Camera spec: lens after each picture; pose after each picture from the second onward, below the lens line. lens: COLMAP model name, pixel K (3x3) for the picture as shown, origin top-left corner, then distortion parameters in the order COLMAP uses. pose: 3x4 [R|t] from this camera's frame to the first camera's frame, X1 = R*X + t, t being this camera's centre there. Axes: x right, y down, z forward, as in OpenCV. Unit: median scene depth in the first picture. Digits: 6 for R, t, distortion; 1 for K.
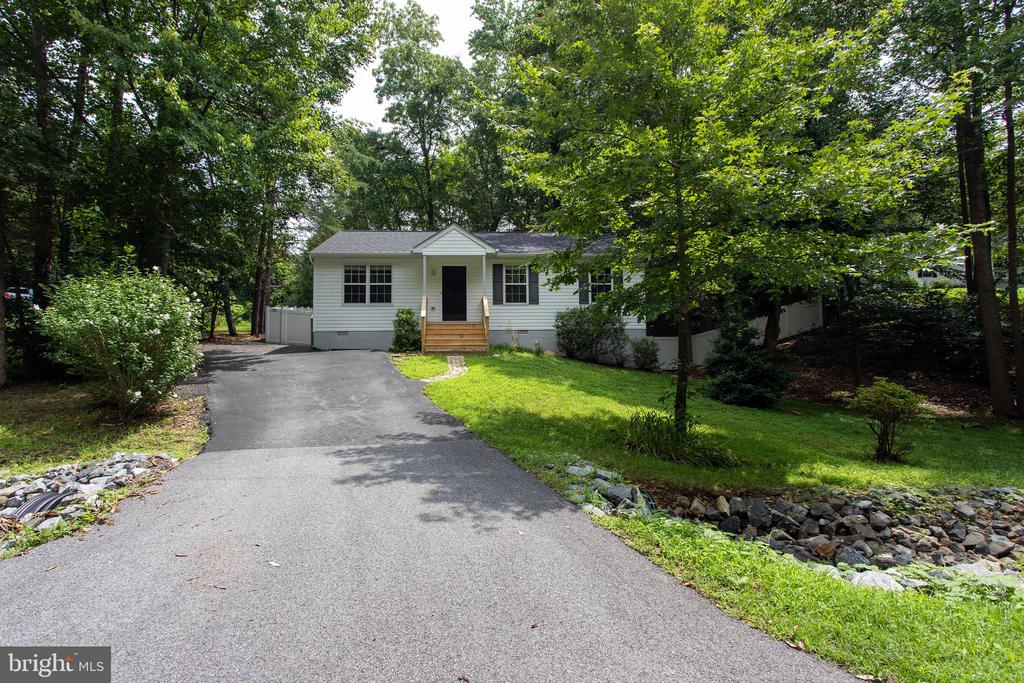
lens RADIAL K [[515.9, 0, 560.7], [0, 515.9, 360.8], [0, 0, 1]] dist [-0.000033, -0.000193]
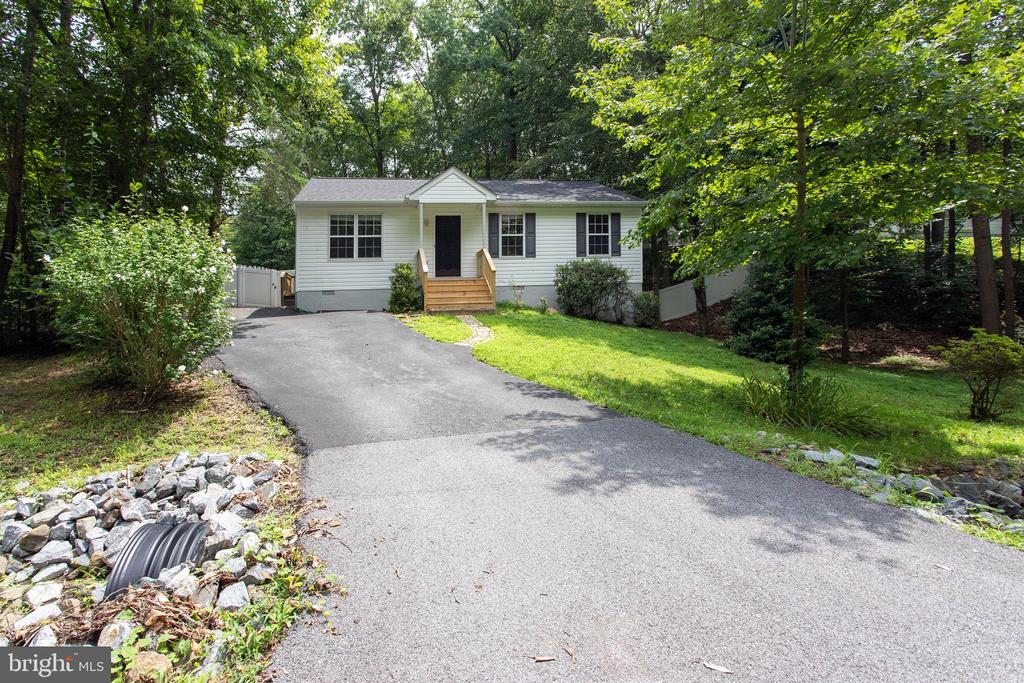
lens RADIAL K [[503.3, 0, 462.3], [0, 503.3, 324.7], [0, 0, 1]] dist [-0.000905, 0.001026]
pose [[0.998250, -0.021950, 0.054905, -0.237273], [0.021490, 0.999729, 0.008967, -0.001254], [-0.055087, -0.007771, 0.998451, 0.125407]]
